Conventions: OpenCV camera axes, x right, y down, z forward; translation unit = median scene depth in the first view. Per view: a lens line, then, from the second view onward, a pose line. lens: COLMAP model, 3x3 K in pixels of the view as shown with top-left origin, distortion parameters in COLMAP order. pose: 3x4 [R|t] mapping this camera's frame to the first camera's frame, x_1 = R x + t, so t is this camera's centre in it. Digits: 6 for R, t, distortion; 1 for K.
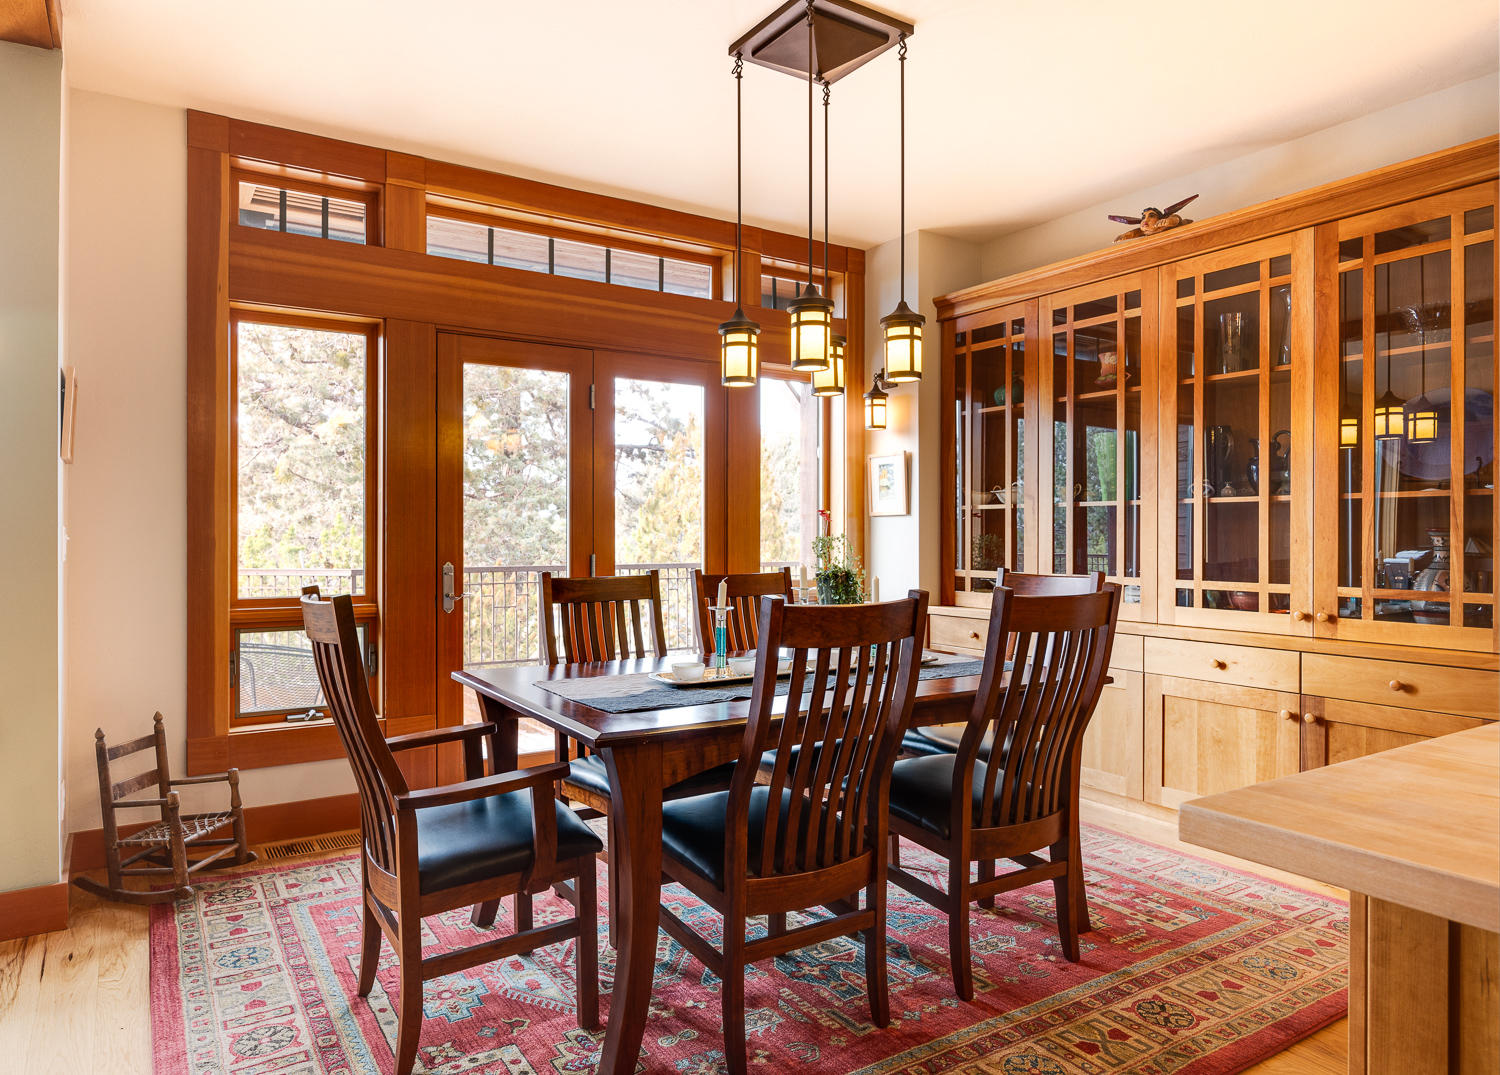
lens RADIAL K [[923.6, 0, 701.7], [0, 923.6, 533.0], [0, 0, 1]] dist [0.002644, -0.002479]
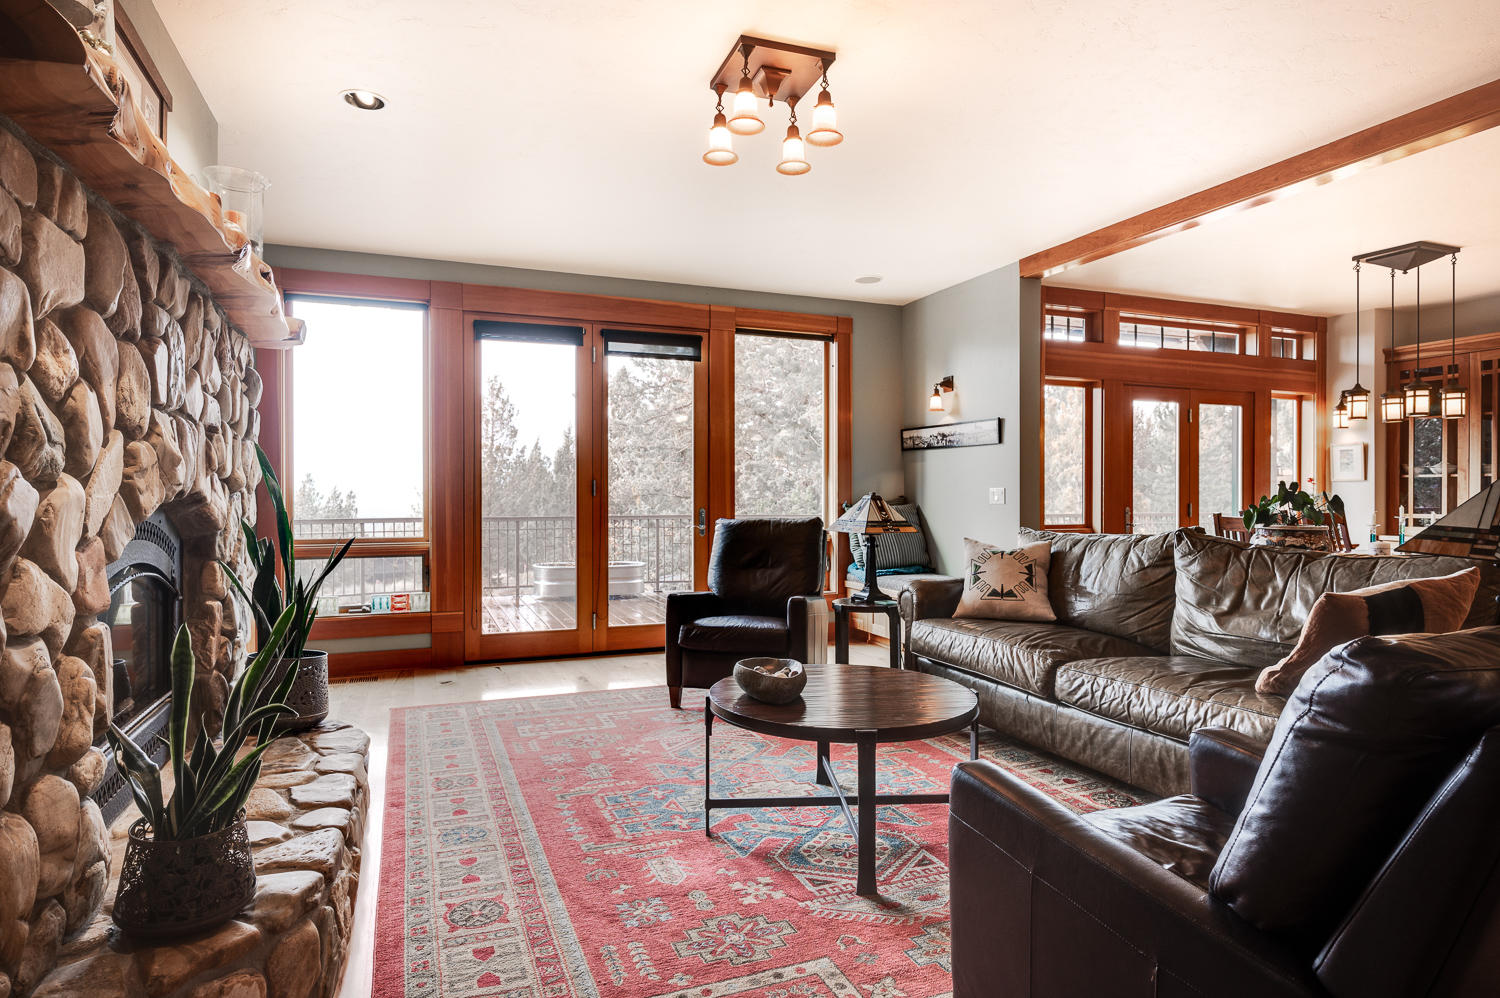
lens RADIAL K [[847.3, 0, 747.7], [0, 847.3, 496.6], [0, 0, 1]] dist [-0.000287, 0.001254]
pose [[0.984796, 0.001166, -0.173711, -0.793303], [-0.000120, 0.999982, 0.006029, 0.000746], [0.173714, -0.005916, 0.984778, -0.906451]]
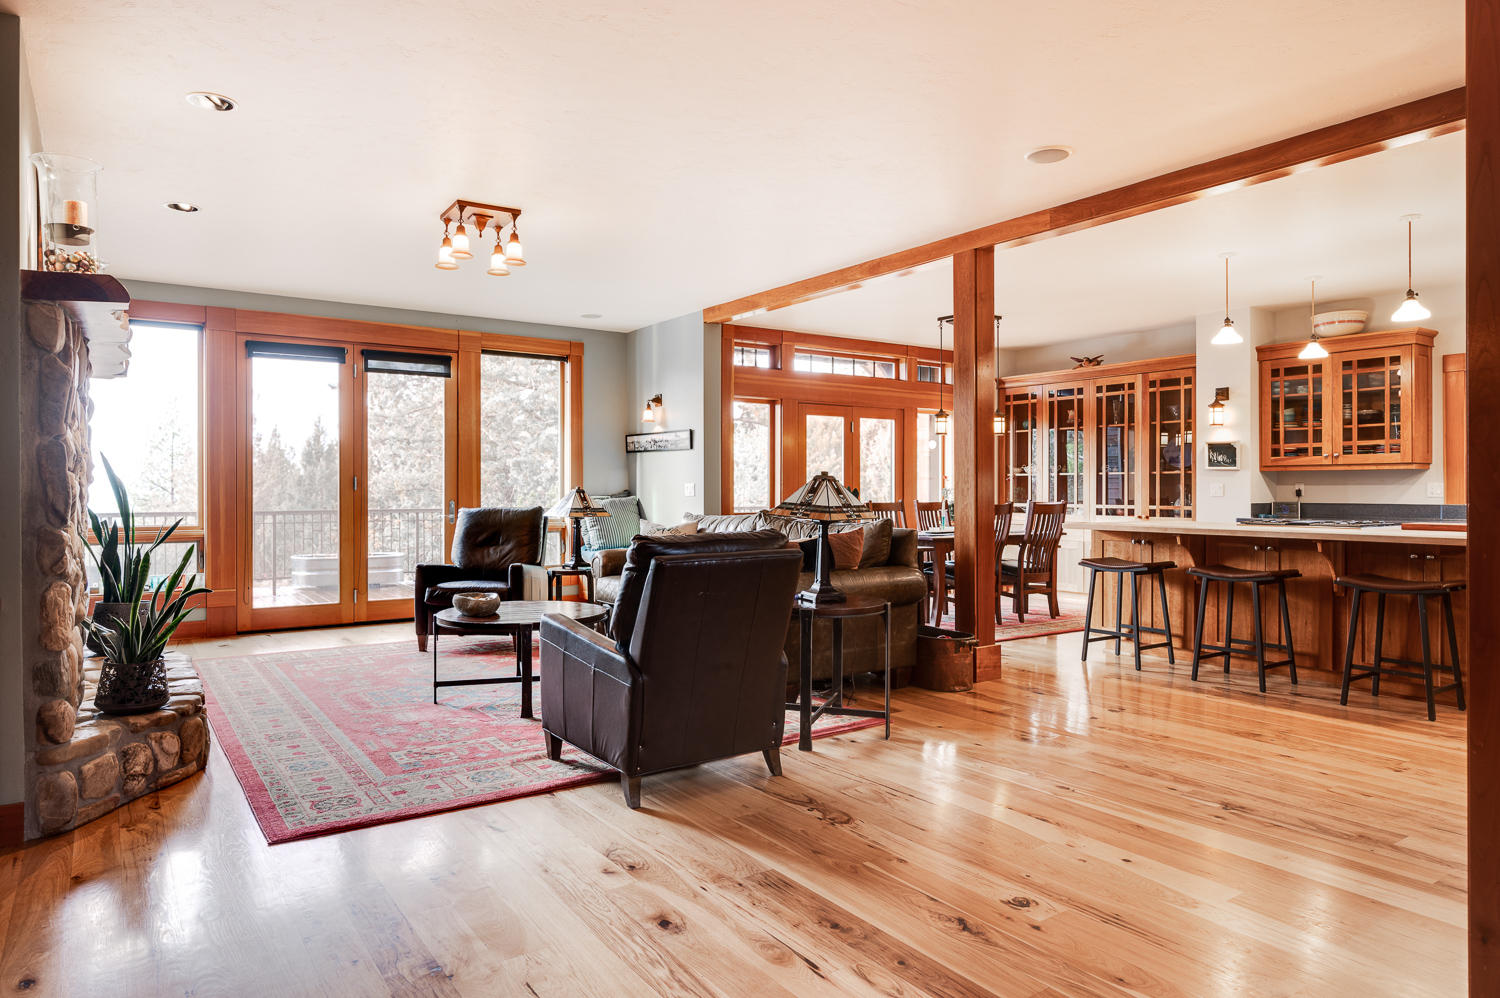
lens RADIAL K [[941.2, 0, 753.1], [0, 941.2, 487.0], [0, 0, 1]] dist [0.000641, -0.003462]
pose [[0.998664, -0.000230, 0.051665, -0.568117], [0.000223, 1.000000, 0.000131, 0.001889], [-0.051665, -0.000119, 0.998664, -1.554060]]
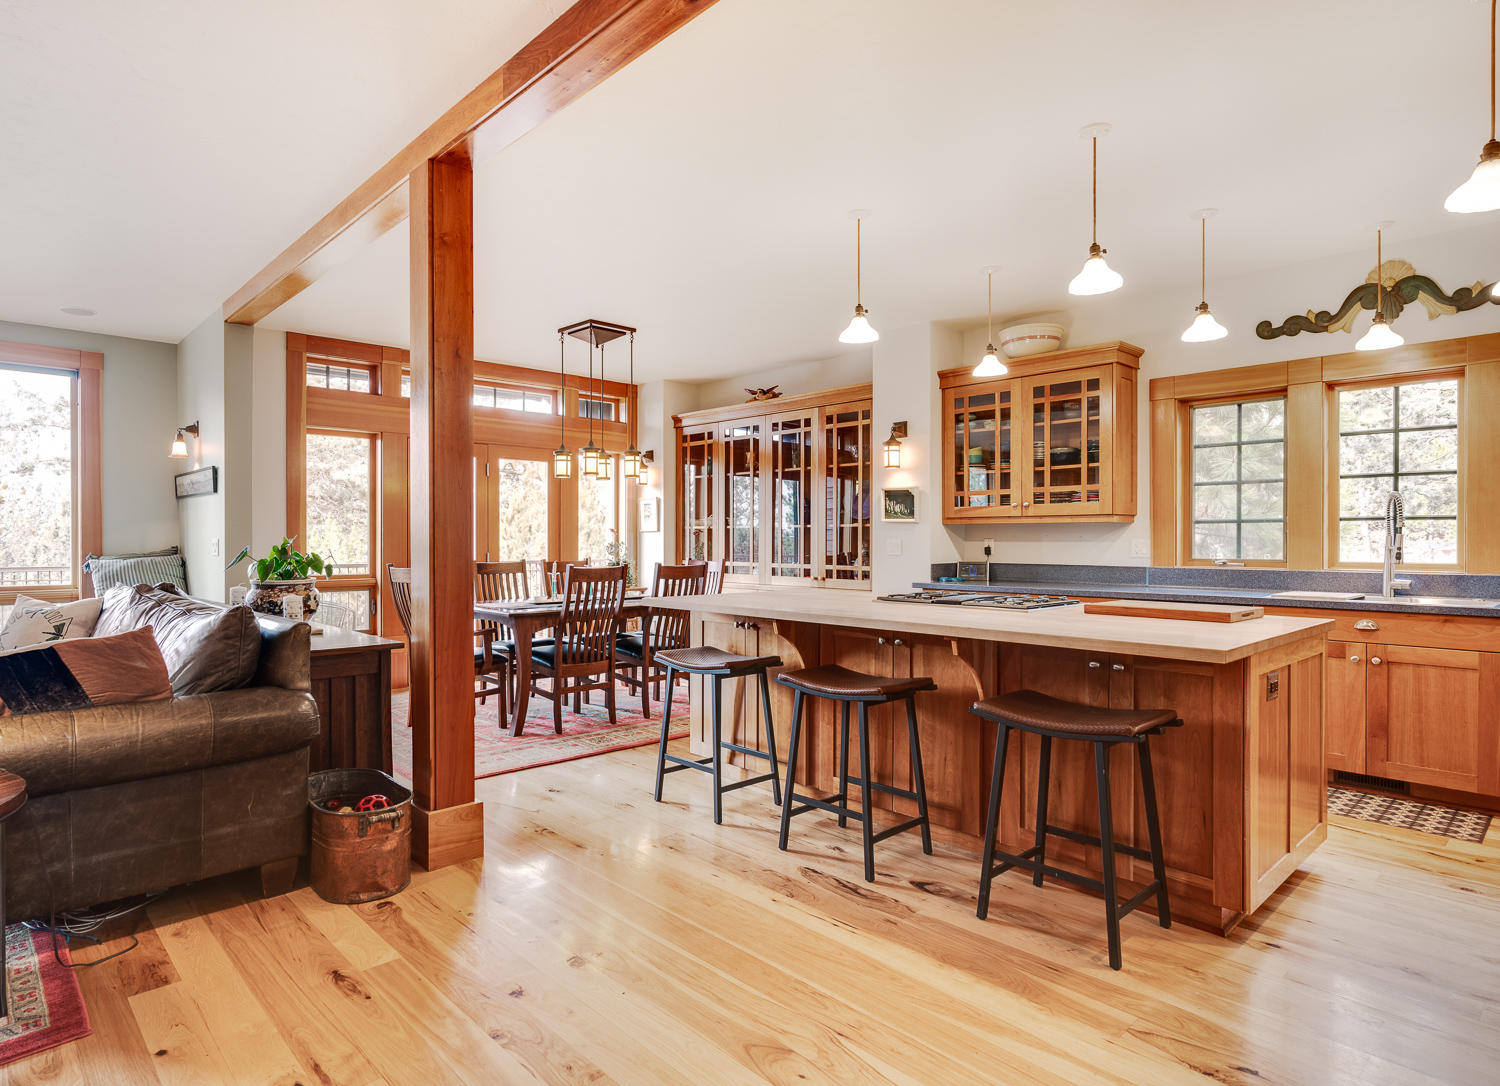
lens RADIAL K [[834.0, 0, 688.2], [0, 834.0, 541.2], [0, 0, 1]] dist [-0.001746, -0.001421]
pose [[0.985901, -0.000722, 0.167326, 0.001555], [-0.000140, 0.999987, 0.005144, -0.010656], [-0.167328, -0.005095, 0.985888, -0.884834]]
